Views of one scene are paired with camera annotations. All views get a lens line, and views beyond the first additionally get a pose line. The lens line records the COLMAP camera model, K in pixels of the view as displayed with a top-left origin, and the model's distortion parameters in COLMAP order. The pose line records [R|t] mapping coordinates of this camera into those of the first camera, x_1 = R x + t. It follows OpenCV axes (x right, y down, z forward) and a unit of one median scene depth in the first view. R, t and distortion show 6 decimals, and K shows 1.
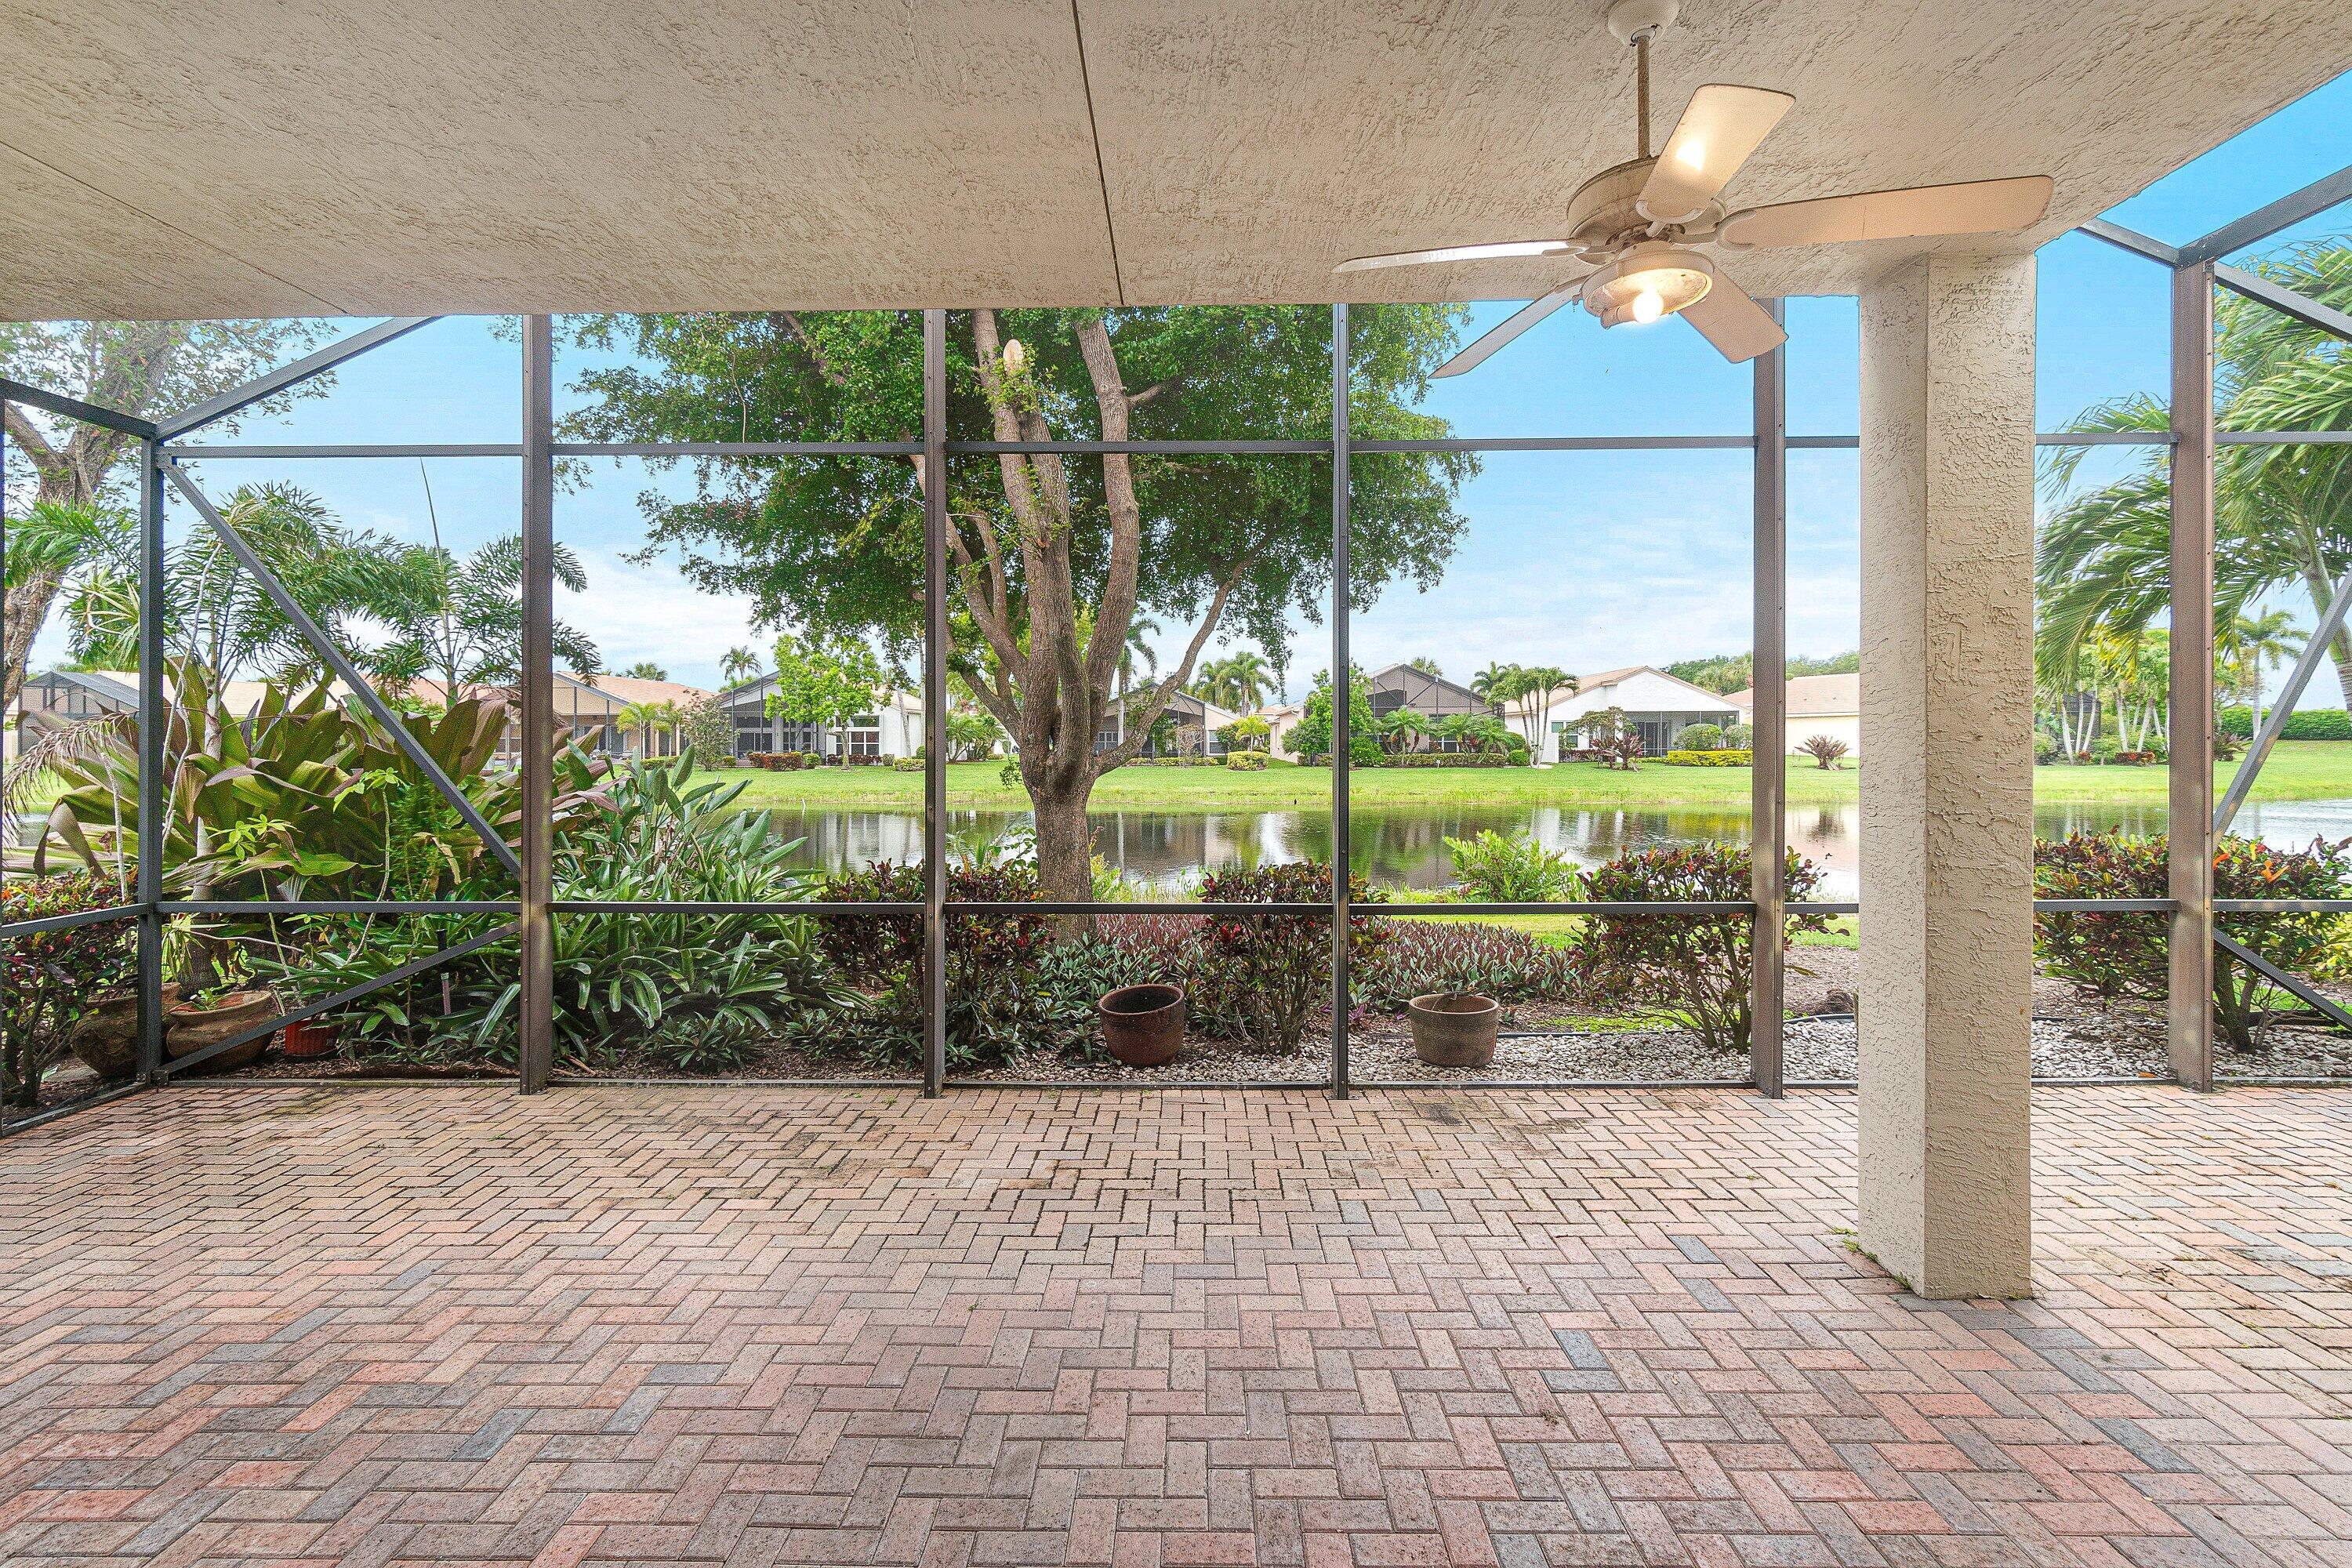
lens RADIAL K [[1061.2, 0, 1193.4], [0, 1061.2, 746.6], [0, 0, 1]] dist [-0.003153, 0.001565]
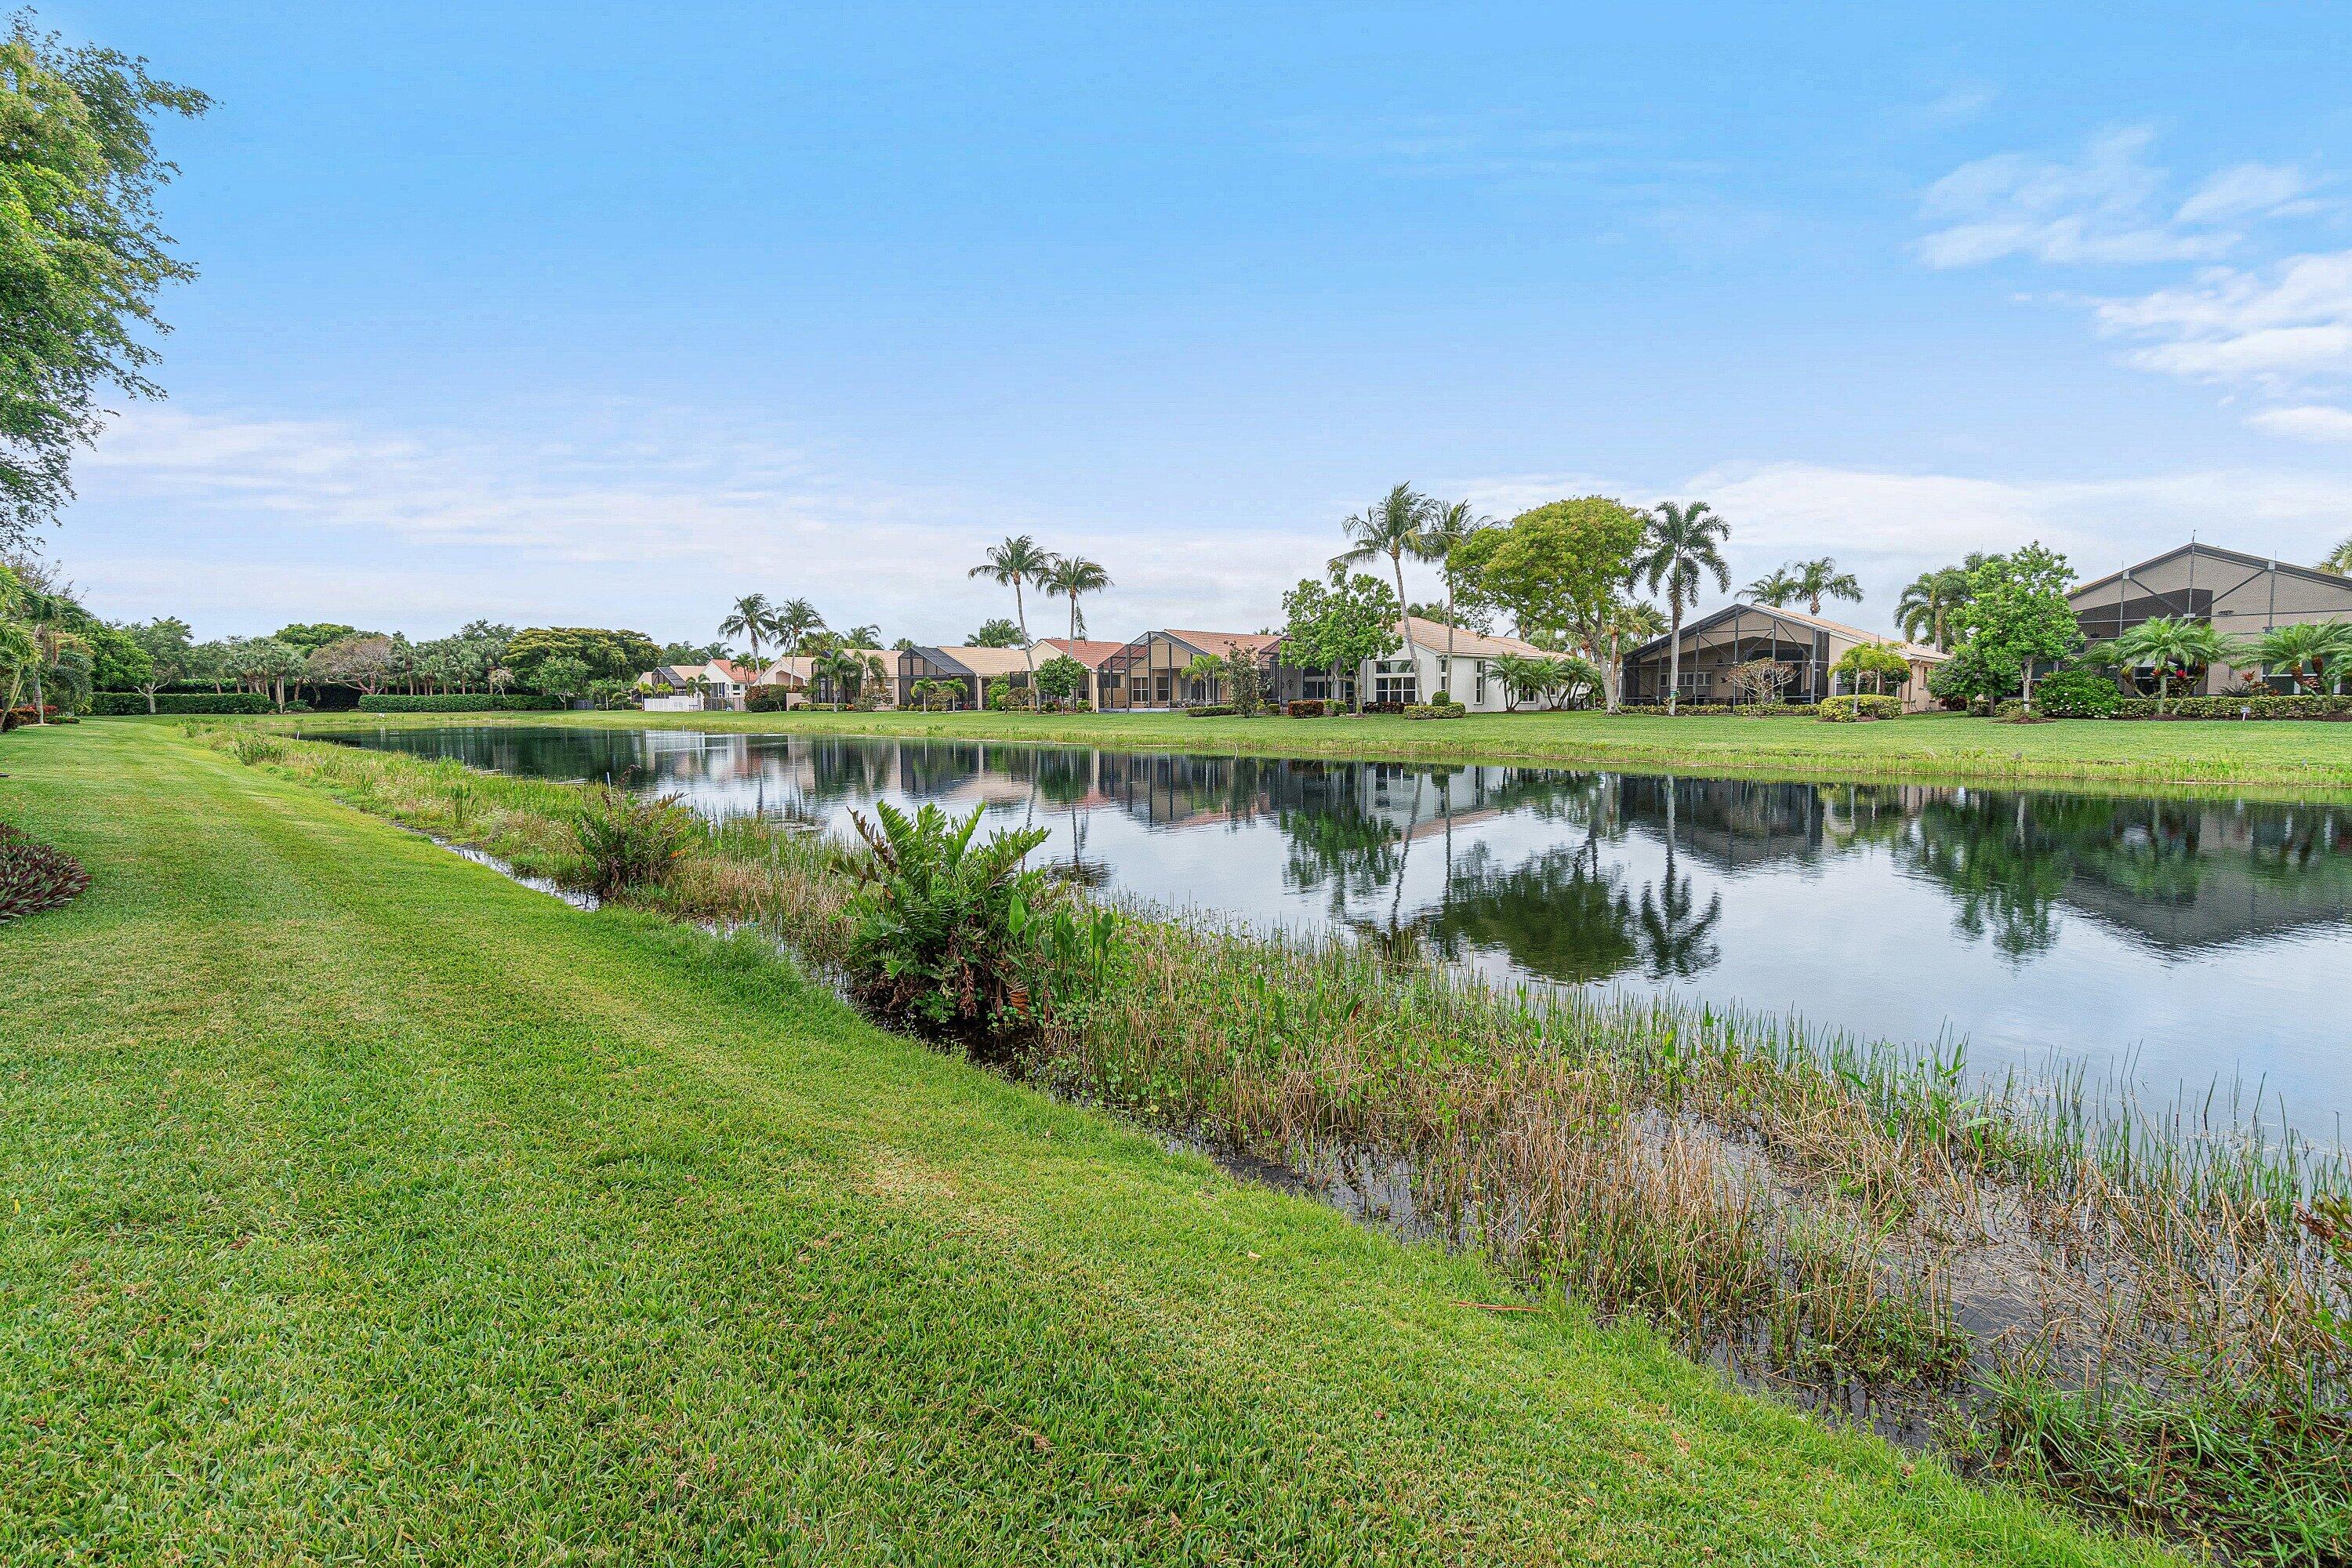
lens RADIAL K [[1061.2, 0, 1182.1], [0, 1061.2, 788.2], [0, 0, 1]] dist [-0.003153, 0.001565]
pose [[0.717542, 0.054284, -0.694397, 0.232735], [0.001586, 0.996828, 0.079566, 0.009543], [0.696514, -0.058193, 0.715180, 0.219979]]
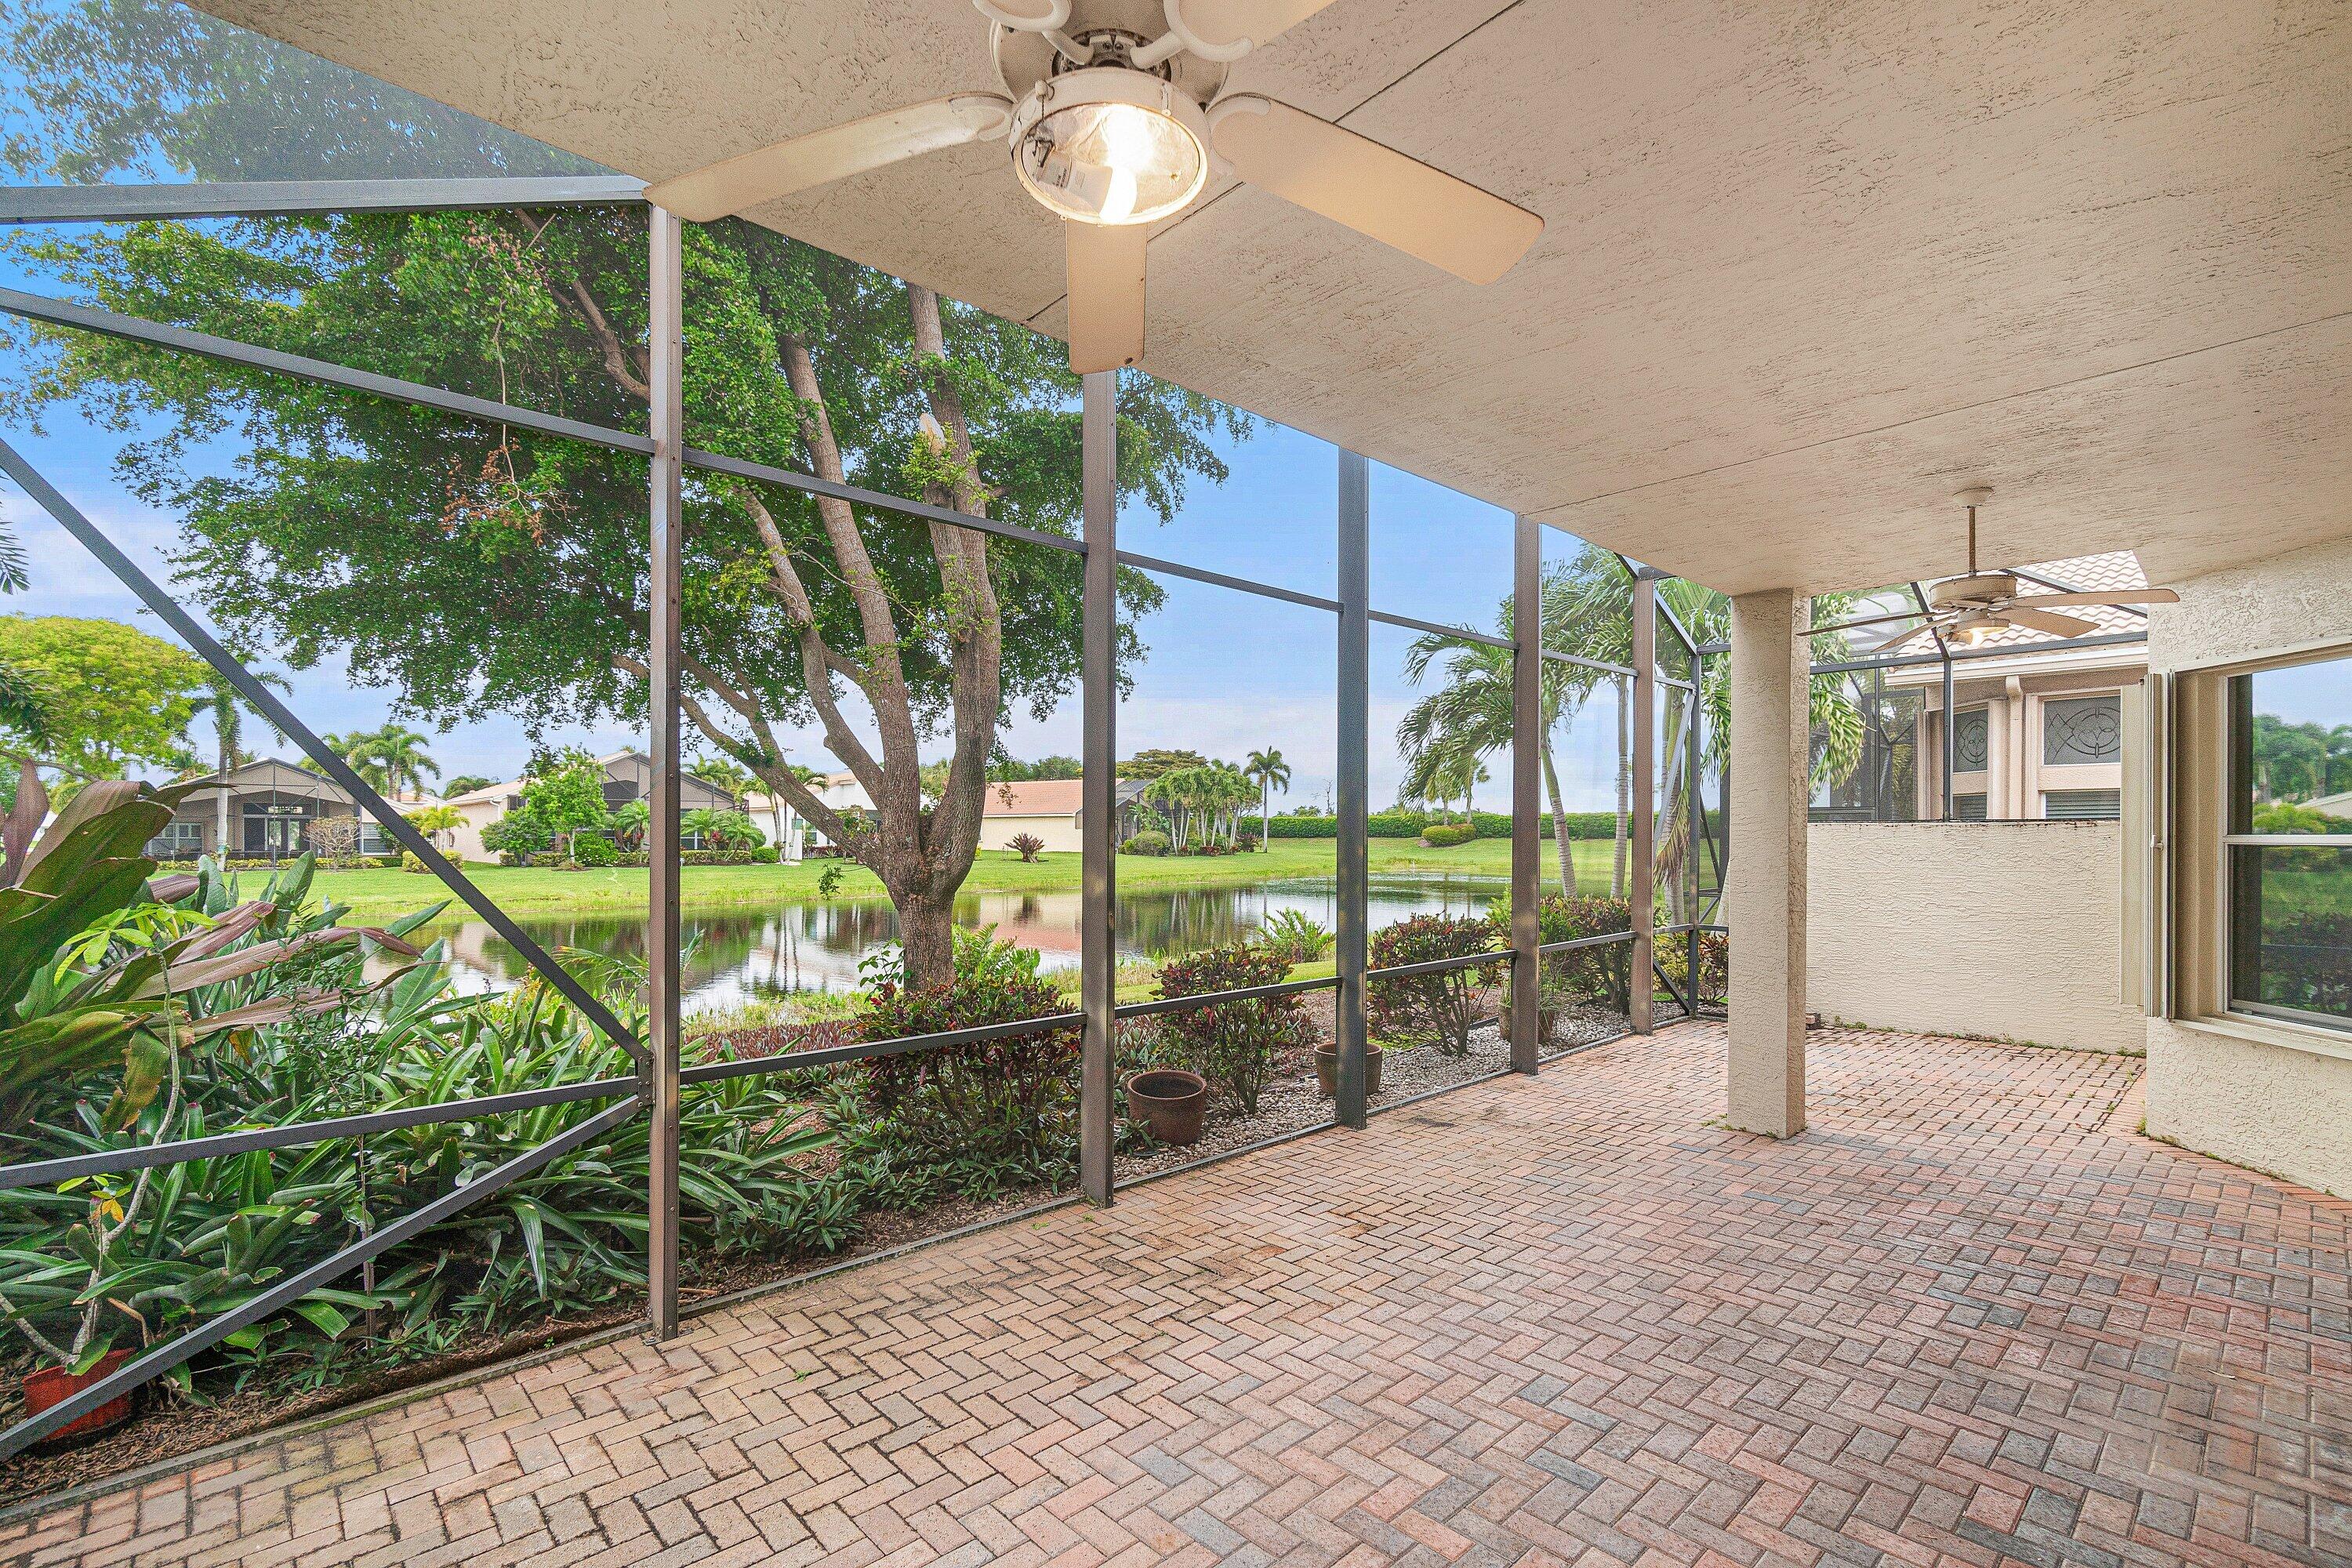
lens RADIAL K [[1061.2, 0, 1192.1], [0, 1061.2, 837.7], [0, 0, 1]] dist [-0.003153, 0.001565]
pose [[0.718251, 0.001359, 0.695782, -0.100799], [0.001862, 0.999991, -0.003875, -0.000898], [-0.695781, 0.004079, 0.718242, 0.027268]]
